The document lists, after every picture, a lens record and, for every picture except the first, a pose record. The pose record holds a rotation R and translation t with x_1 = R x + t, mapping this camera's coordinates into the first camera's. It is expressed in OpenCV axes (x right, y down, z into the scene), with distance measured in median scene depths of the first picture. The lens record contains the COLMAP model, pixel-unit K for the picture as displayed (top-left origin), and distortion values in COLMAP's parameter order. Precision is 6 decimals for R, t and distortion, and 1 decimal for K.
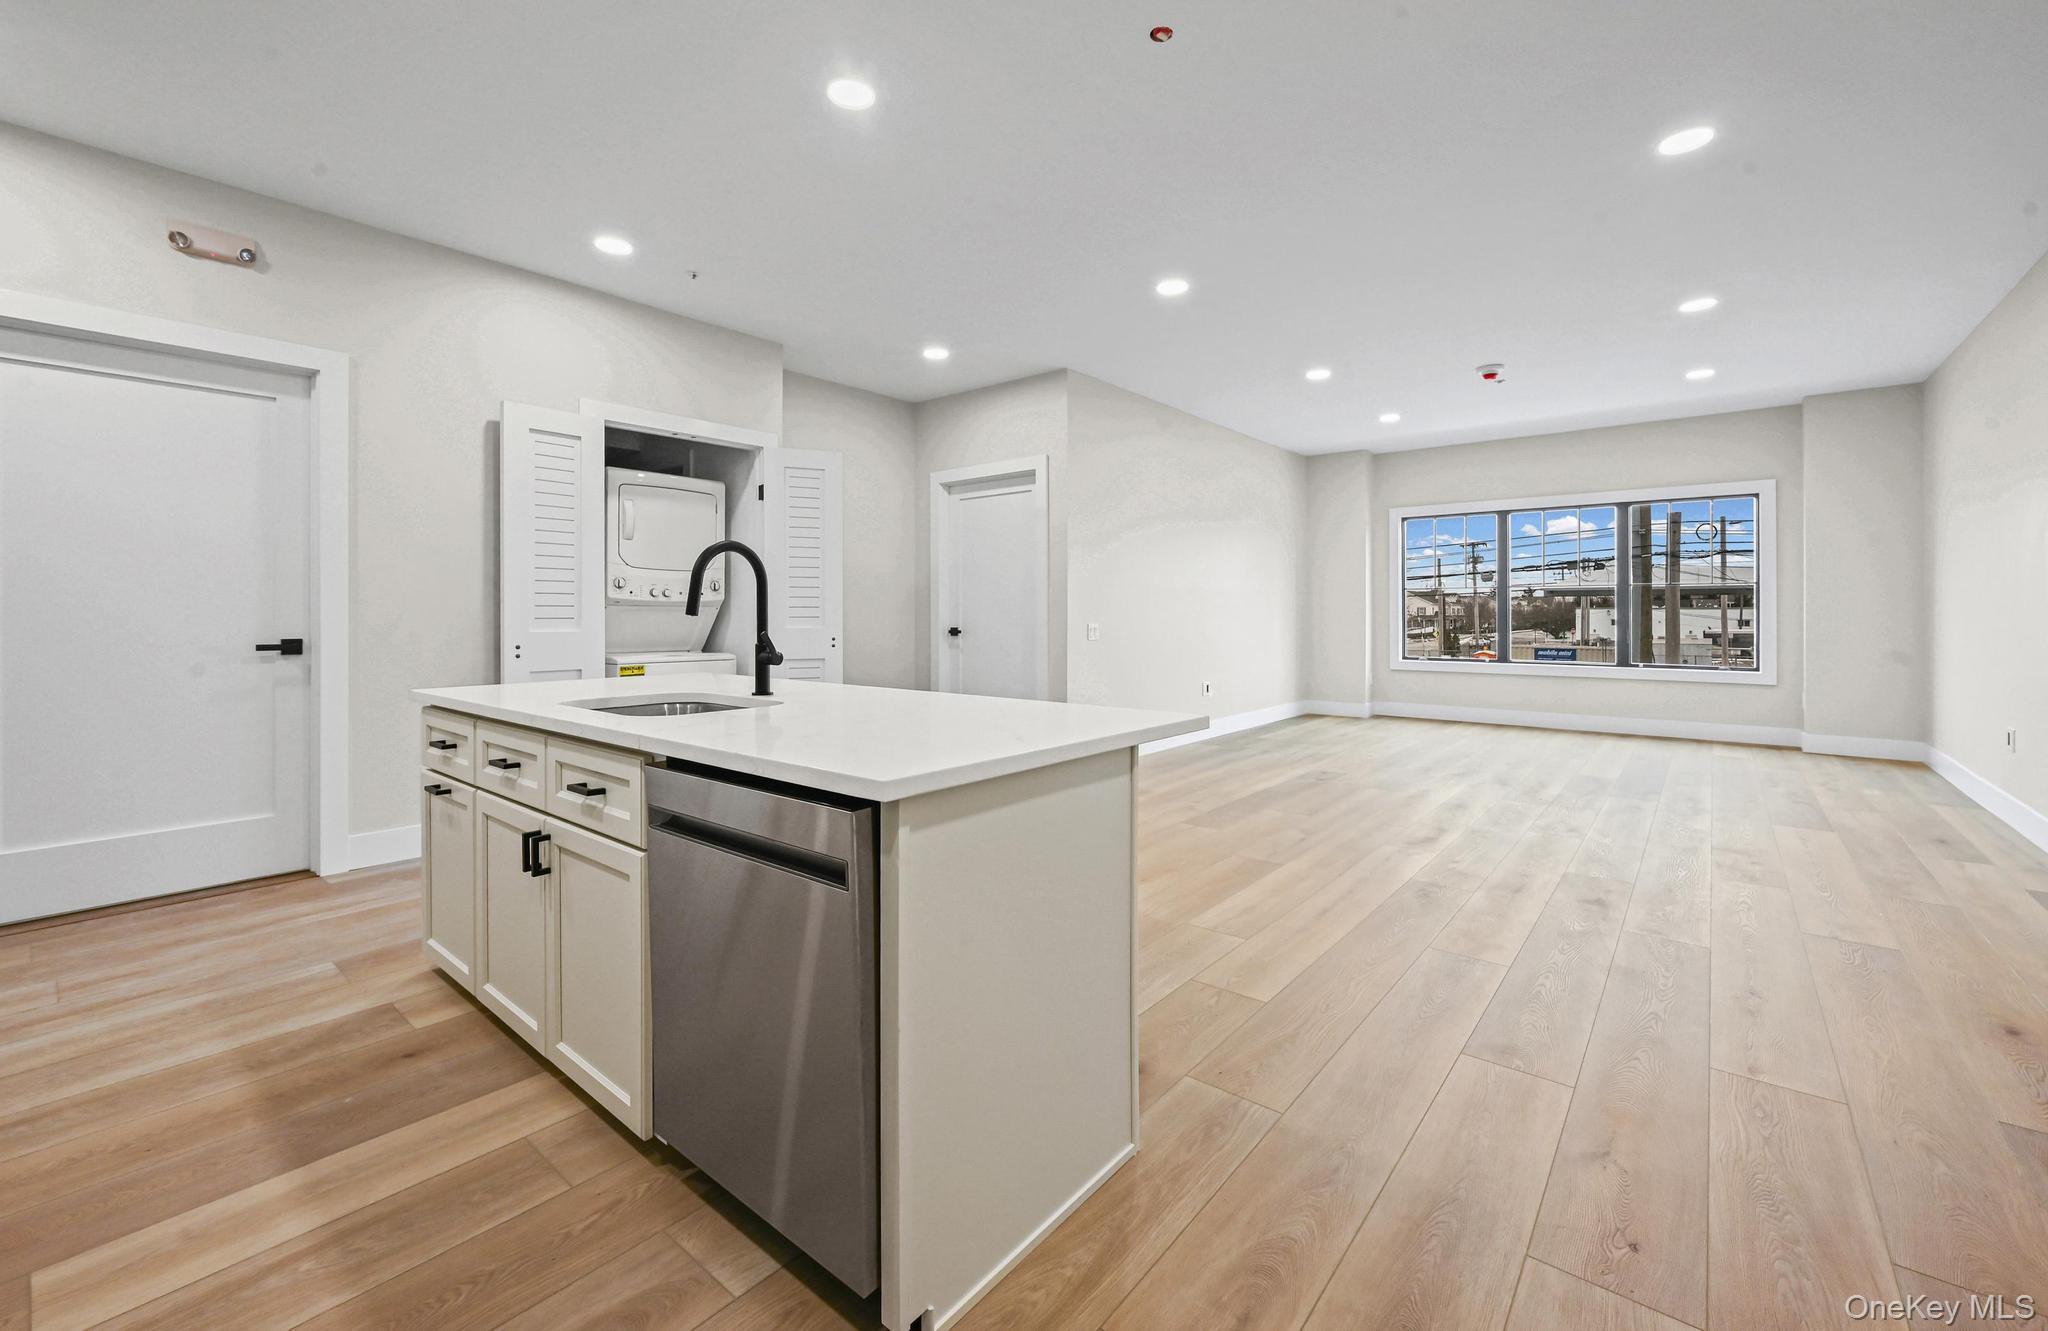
lens RADIAL K [[836.2, 0, 985.7], [0, 836.2, 618.2], [0, 0, 1]] dist [-0.002399, -0.000469]
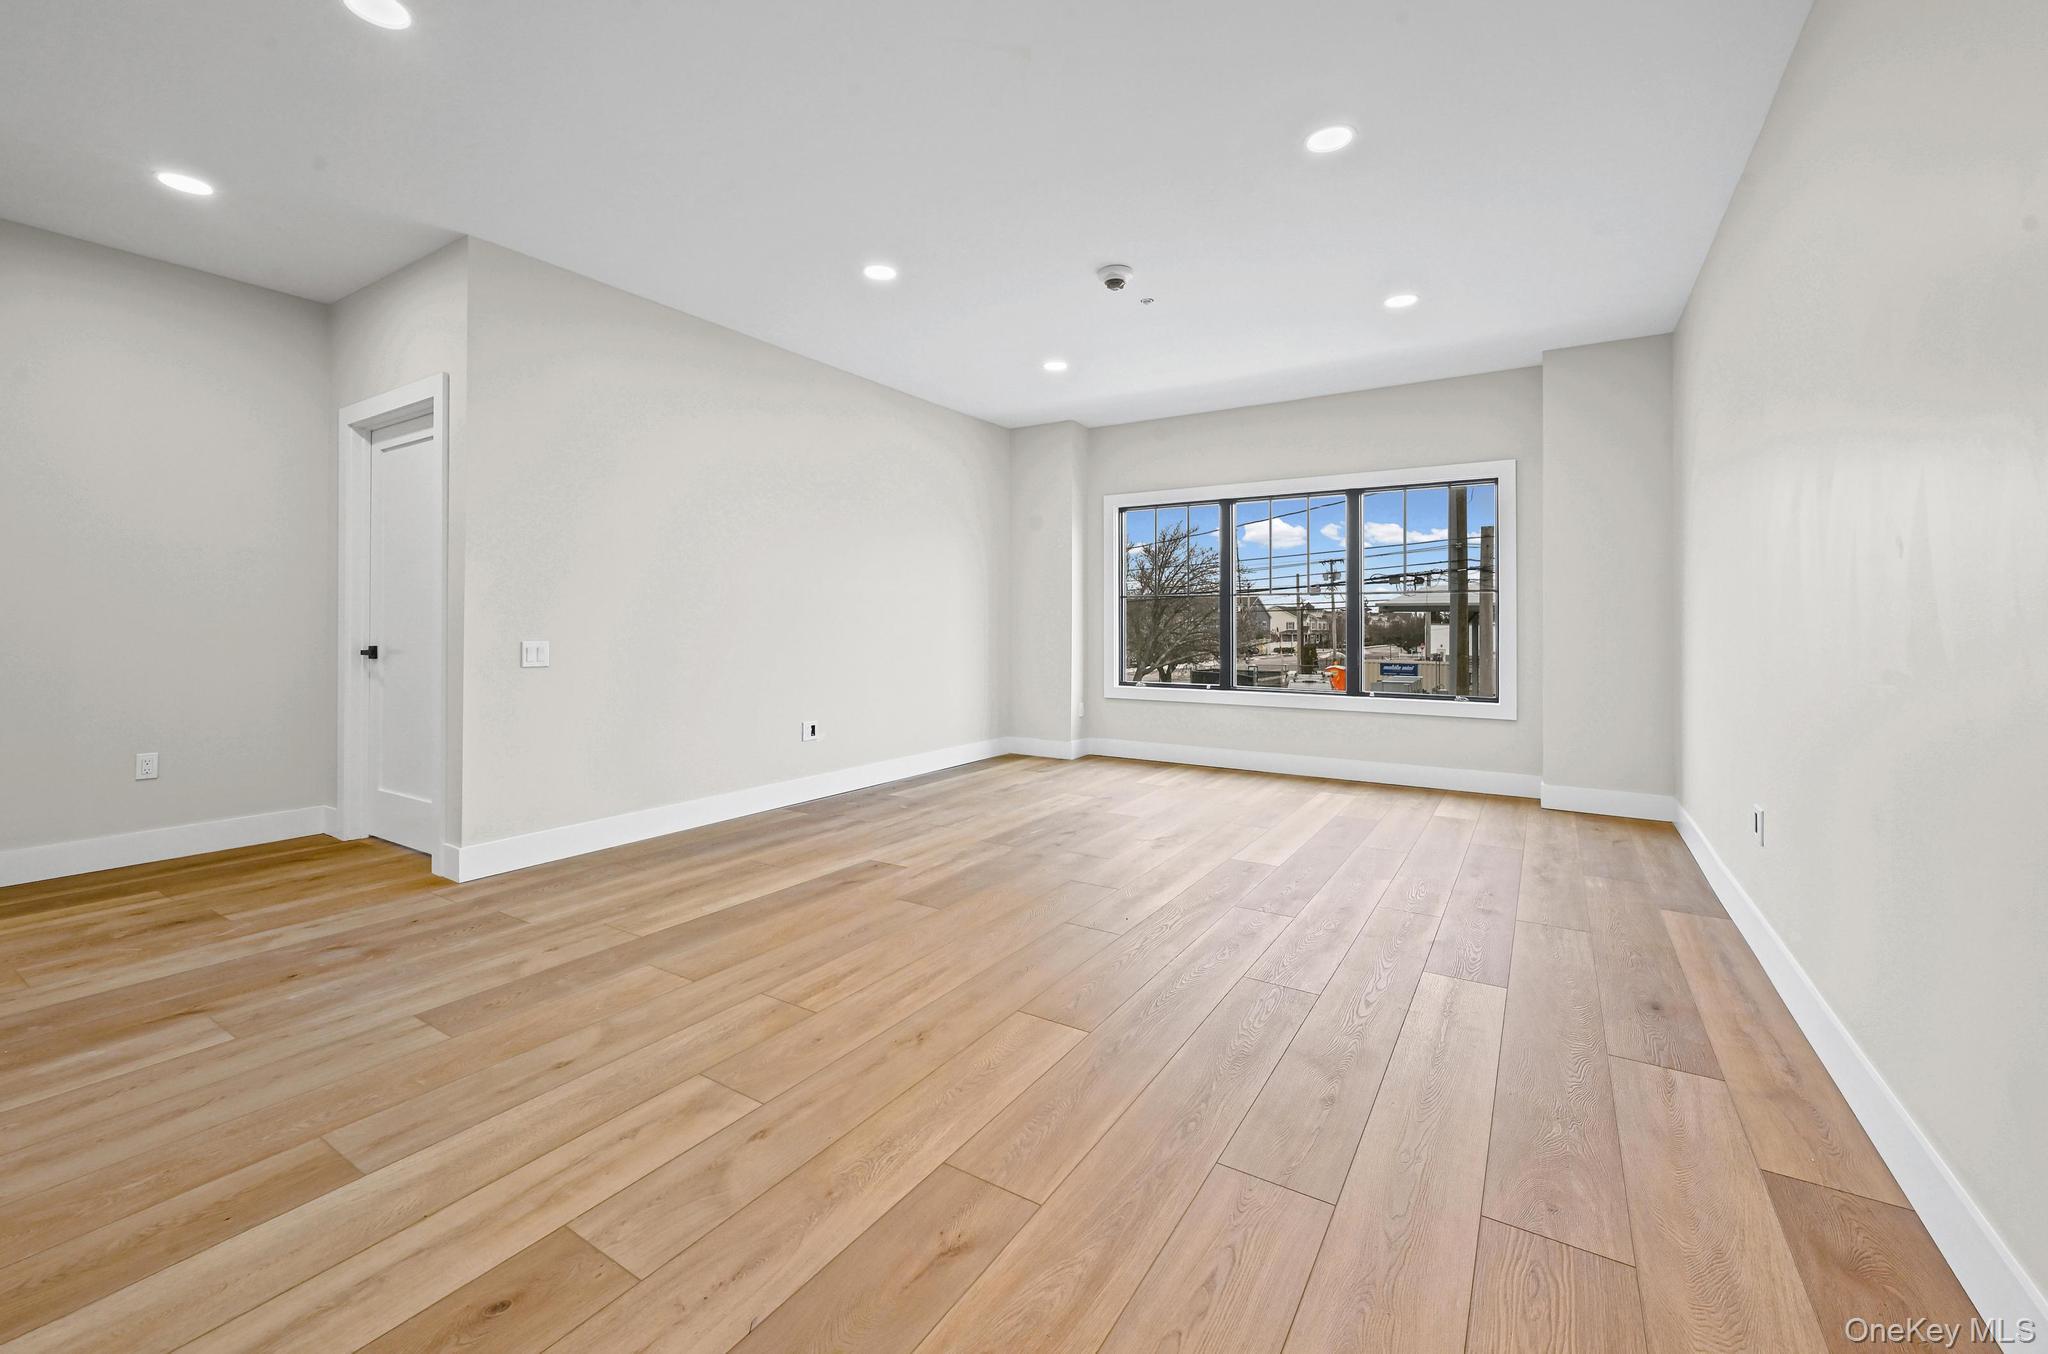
lens RADIAL K [[831.4, 0, 1019.1], [0, 831.4, 627.8], [0, 0, 1]] dist [0.000858, 0.000193]
pose [[0.990250, 0.004634, 0.139225, 0.371854], [-0.004008, 0.999981, -0.004778, -0.001803], [-0.139244, 0.004174, 0.990249, 0.285021]]
